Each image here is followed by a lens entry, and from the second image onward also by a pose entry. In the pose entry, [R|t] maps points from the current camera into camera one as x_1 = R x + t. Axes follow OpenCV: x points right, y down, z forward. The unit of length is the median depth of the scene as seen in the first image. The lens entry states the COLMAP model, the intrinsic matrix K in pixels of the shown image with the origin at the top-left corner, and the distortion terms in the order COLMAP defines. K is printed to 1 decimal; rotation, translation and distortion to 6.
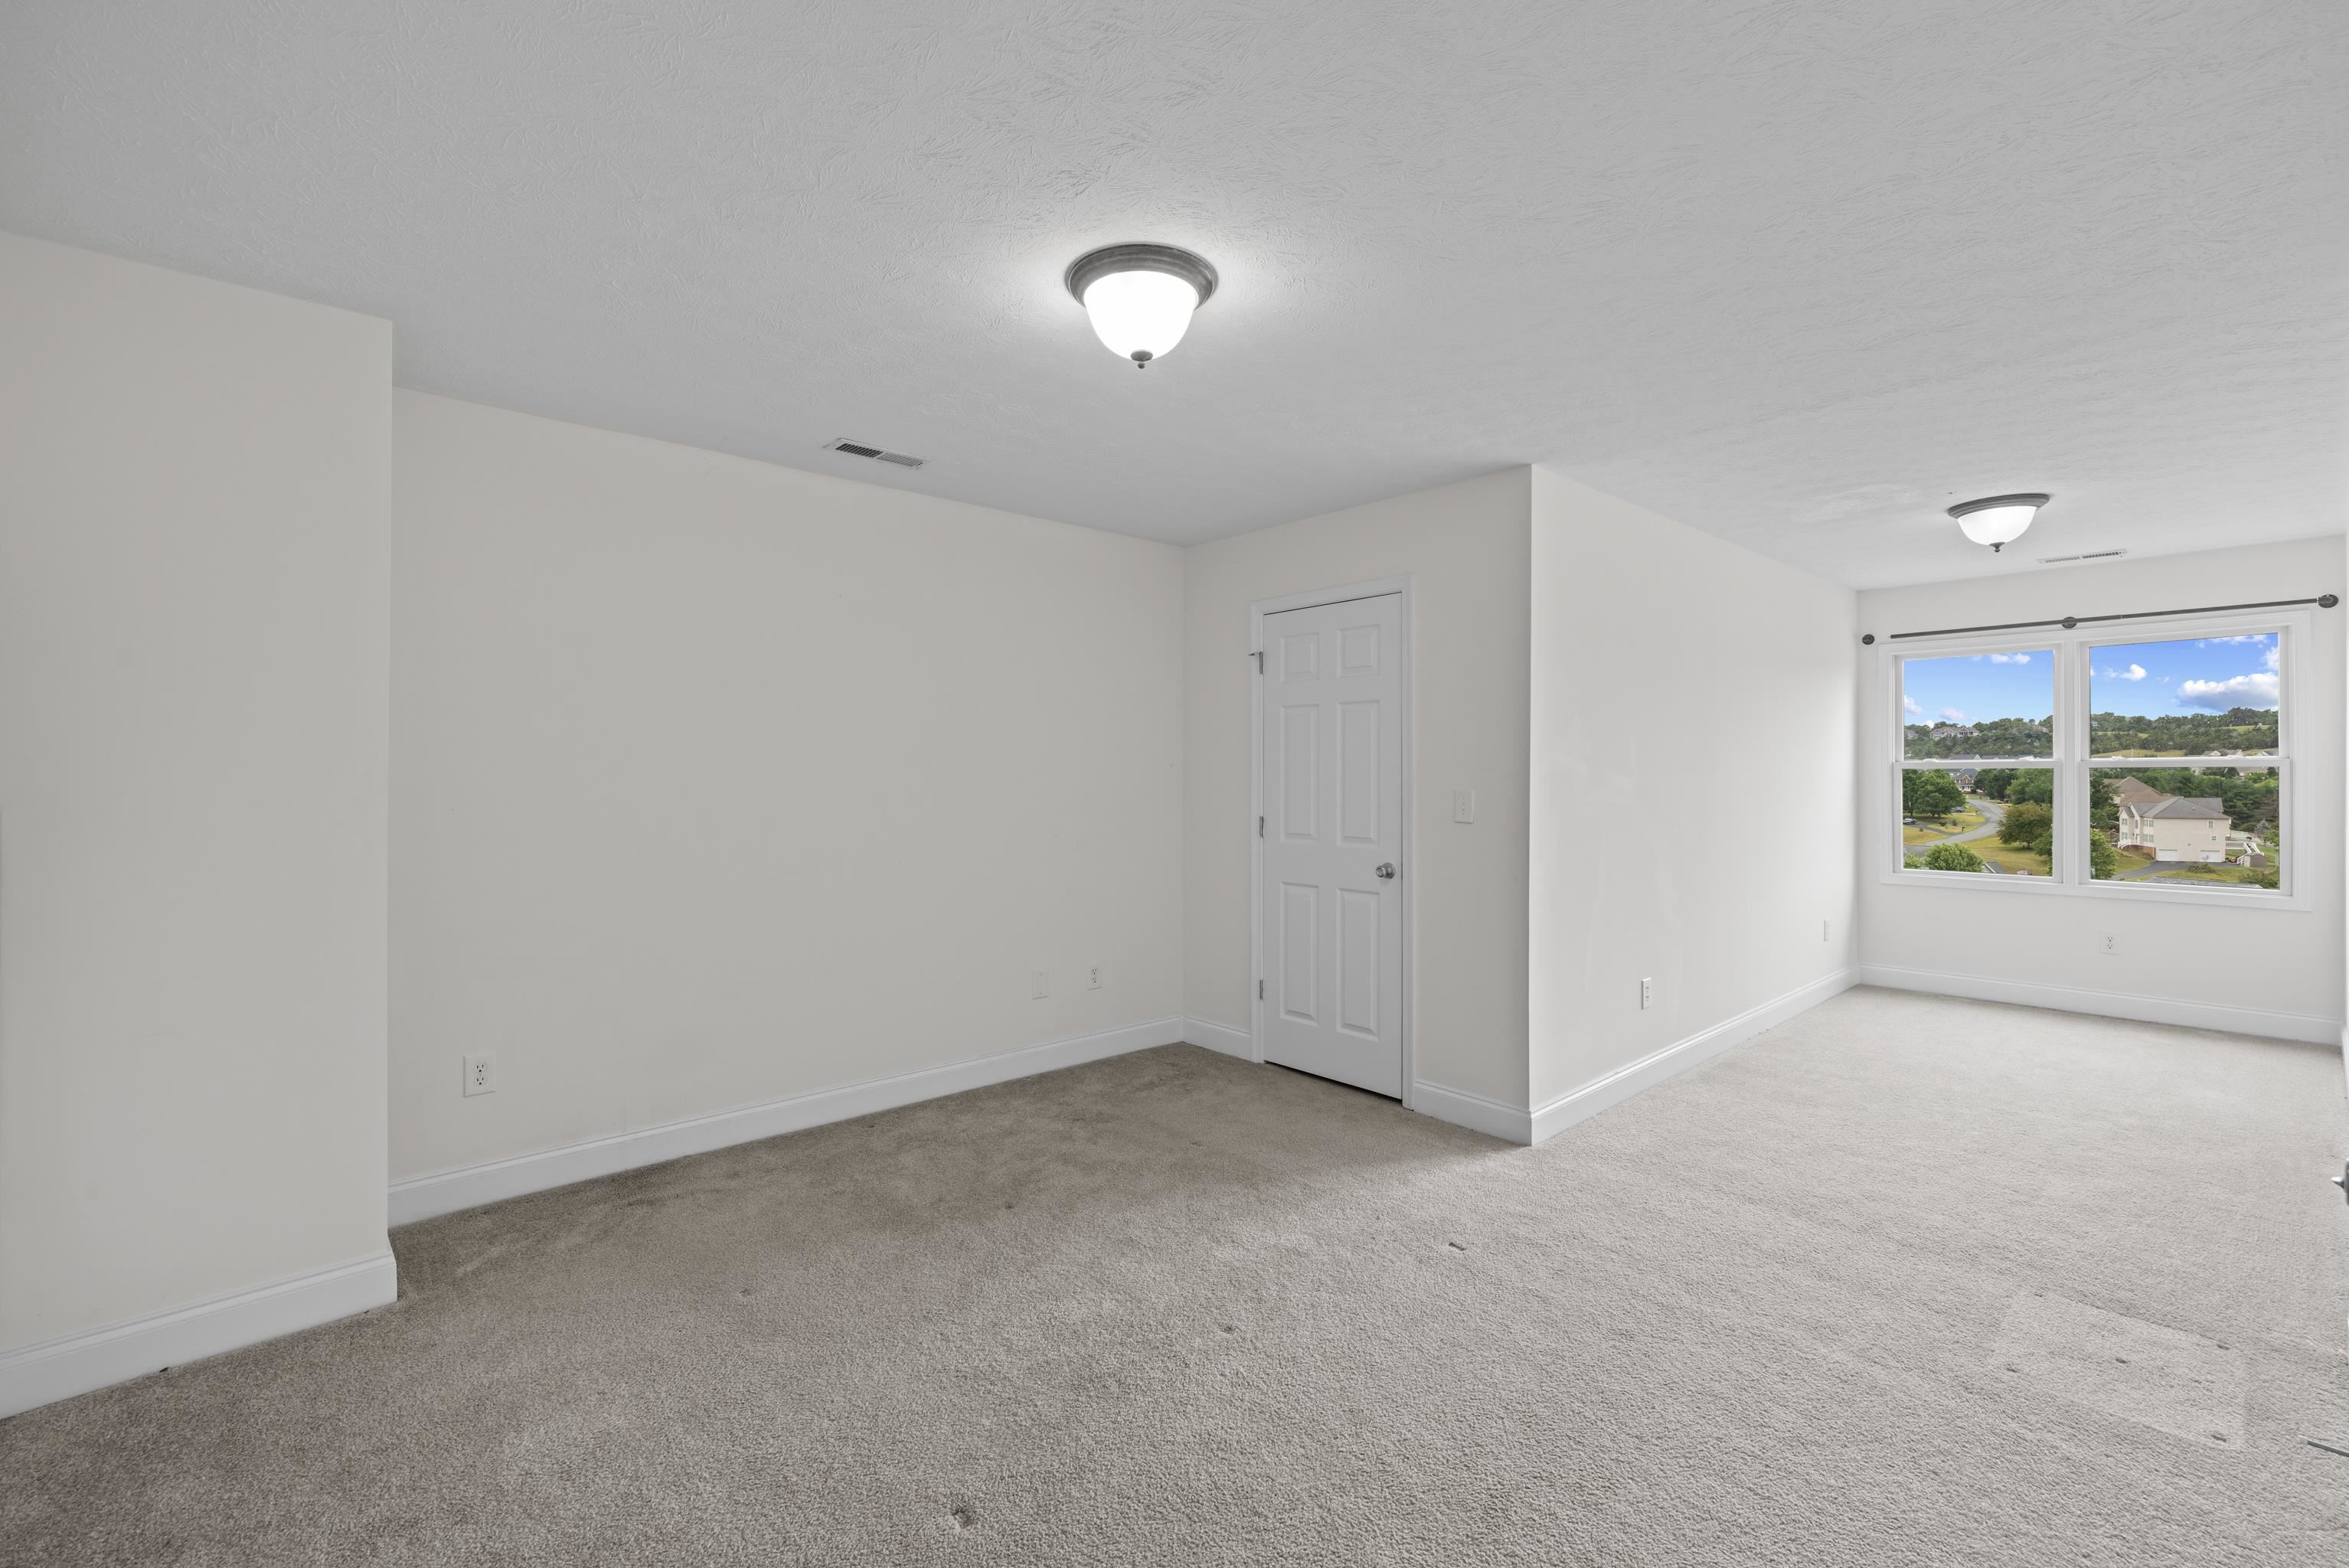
lens RADIAL K [[989.8, 0, 1171.2], [0, 989.8, 786.1], [0, 0, 1]] dist [0.001648, -0.000119]
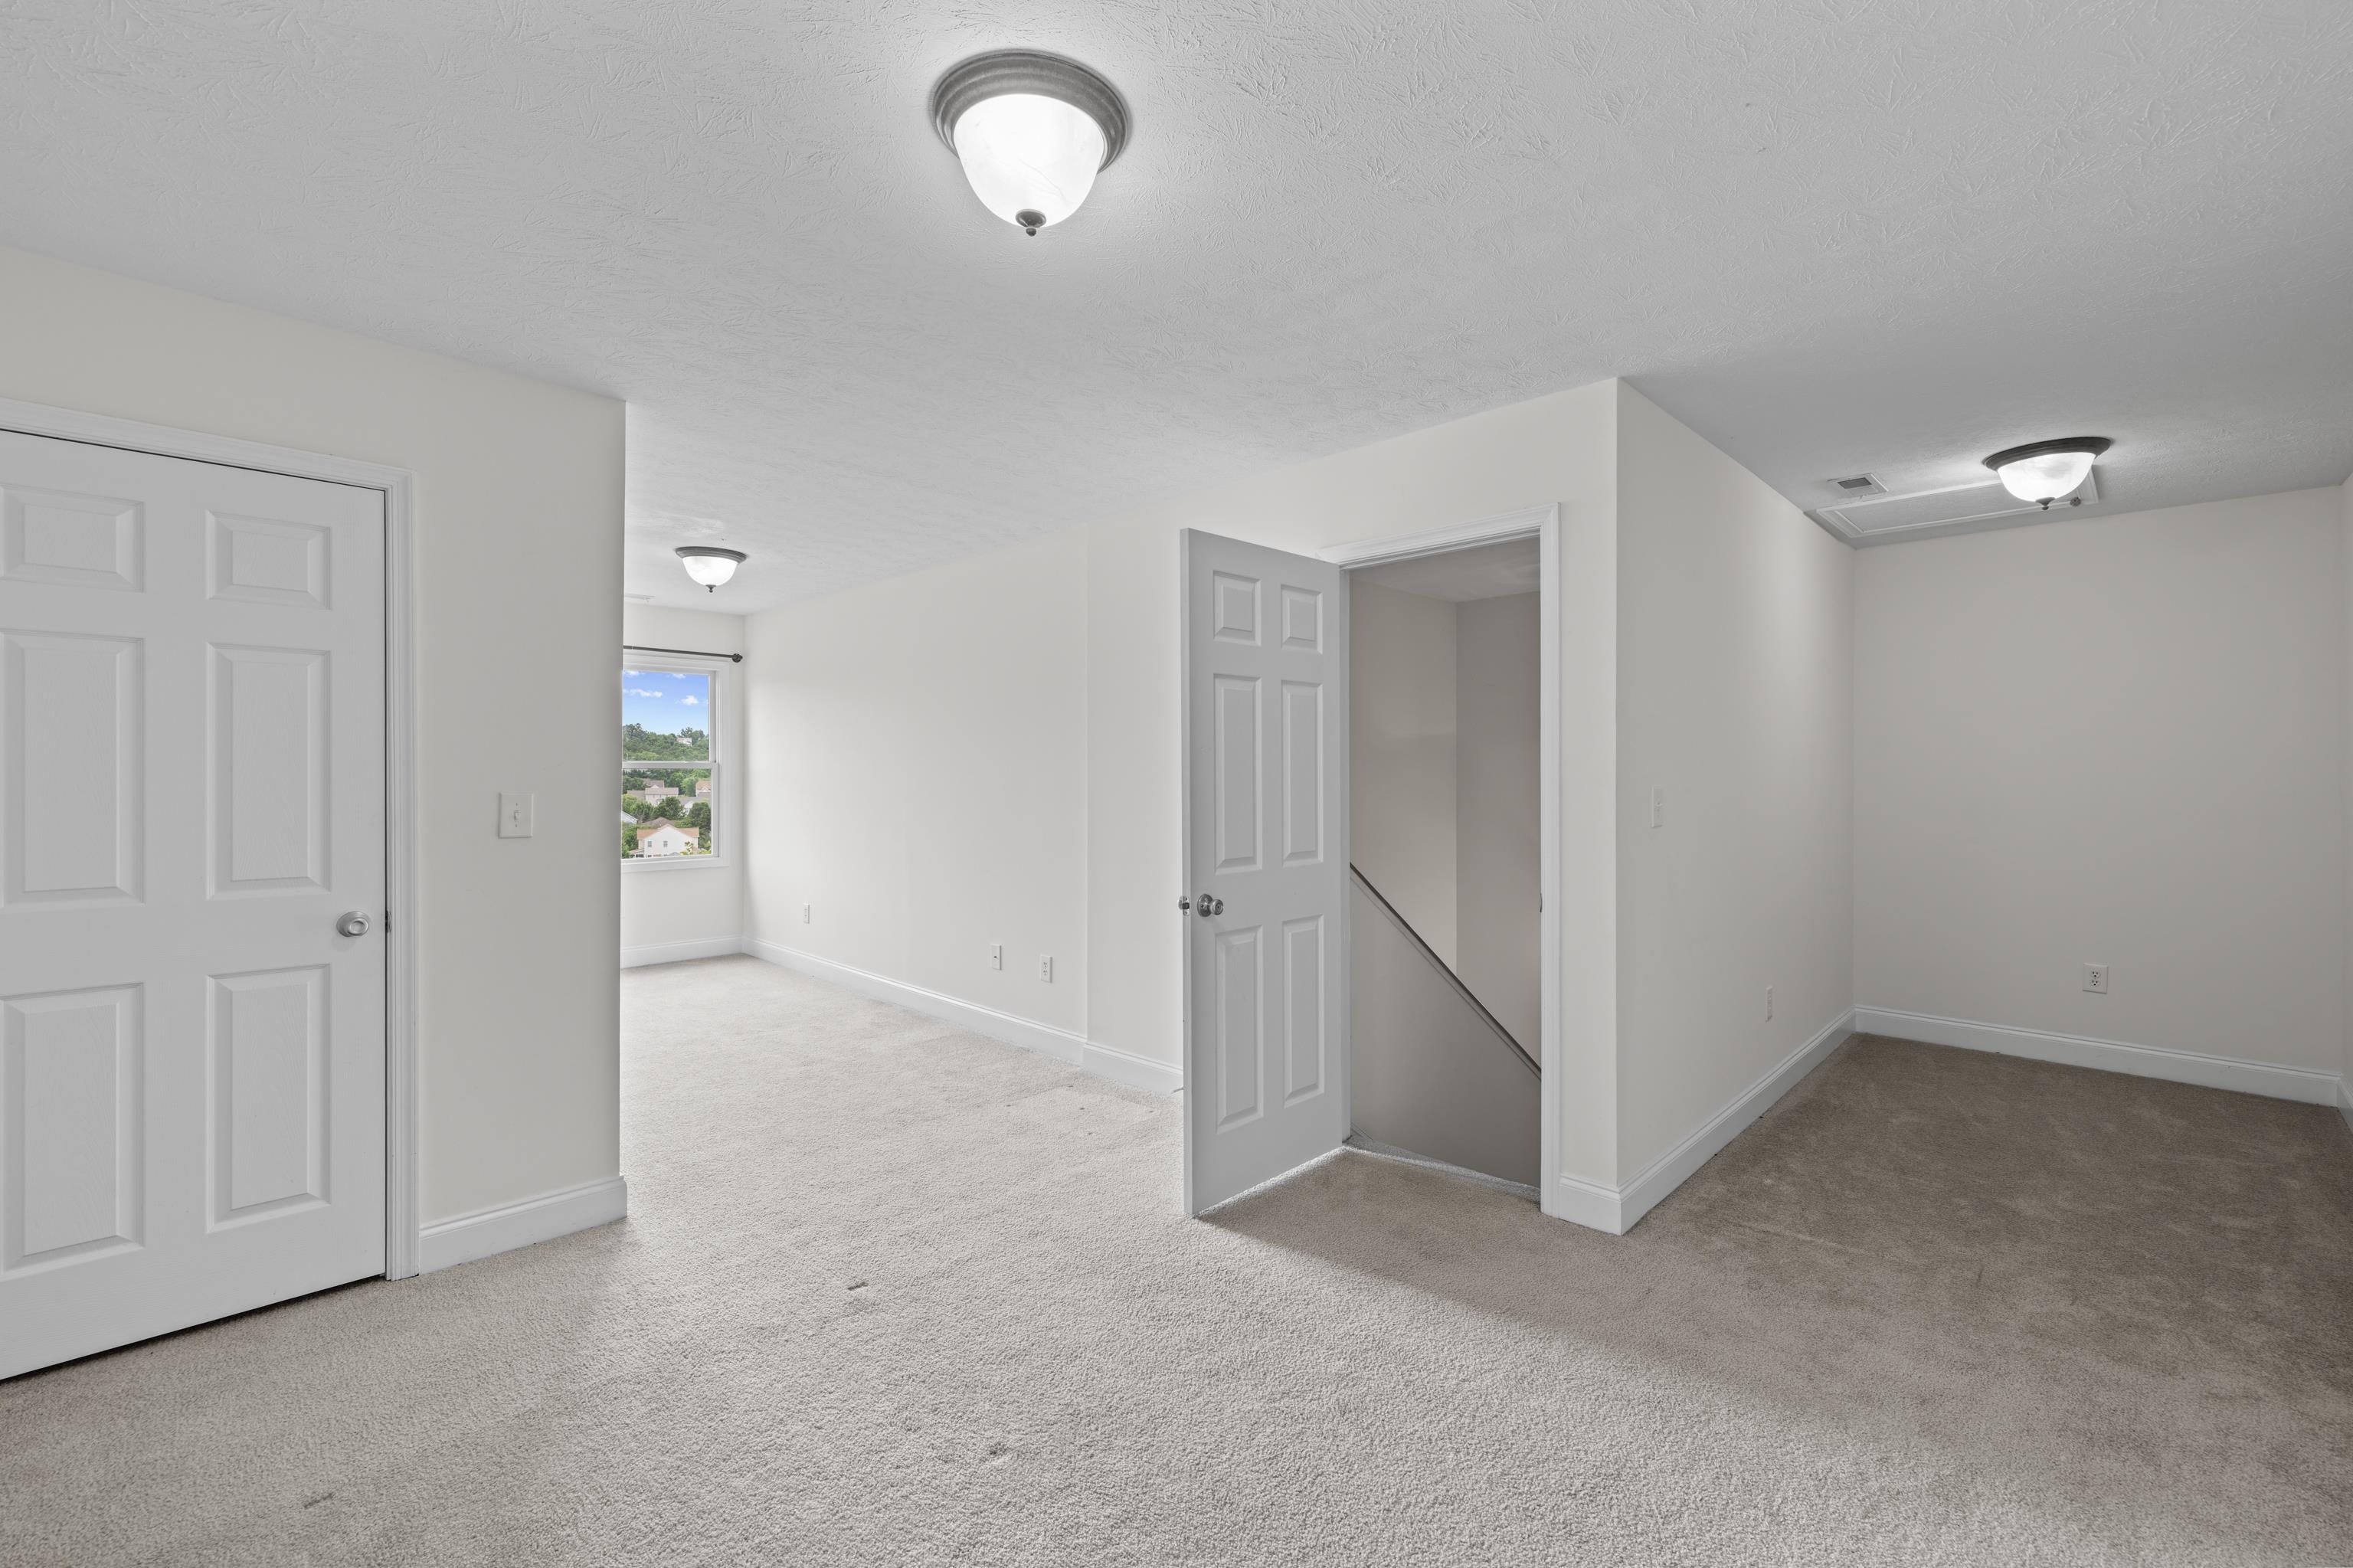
lens RADIAL K [[991.6, 0, 1164.1], [0, 991.6, 773.7], [0, 0, 1]] dist [0.001648, -0.000119]
pose [[-0.036743, 0.000170, 0.999325, -0.419871], [0.017686, 0.999843, 0.000480, -0.001360], [-0.999168, 0.017692, -0.036740, 0.490920]]
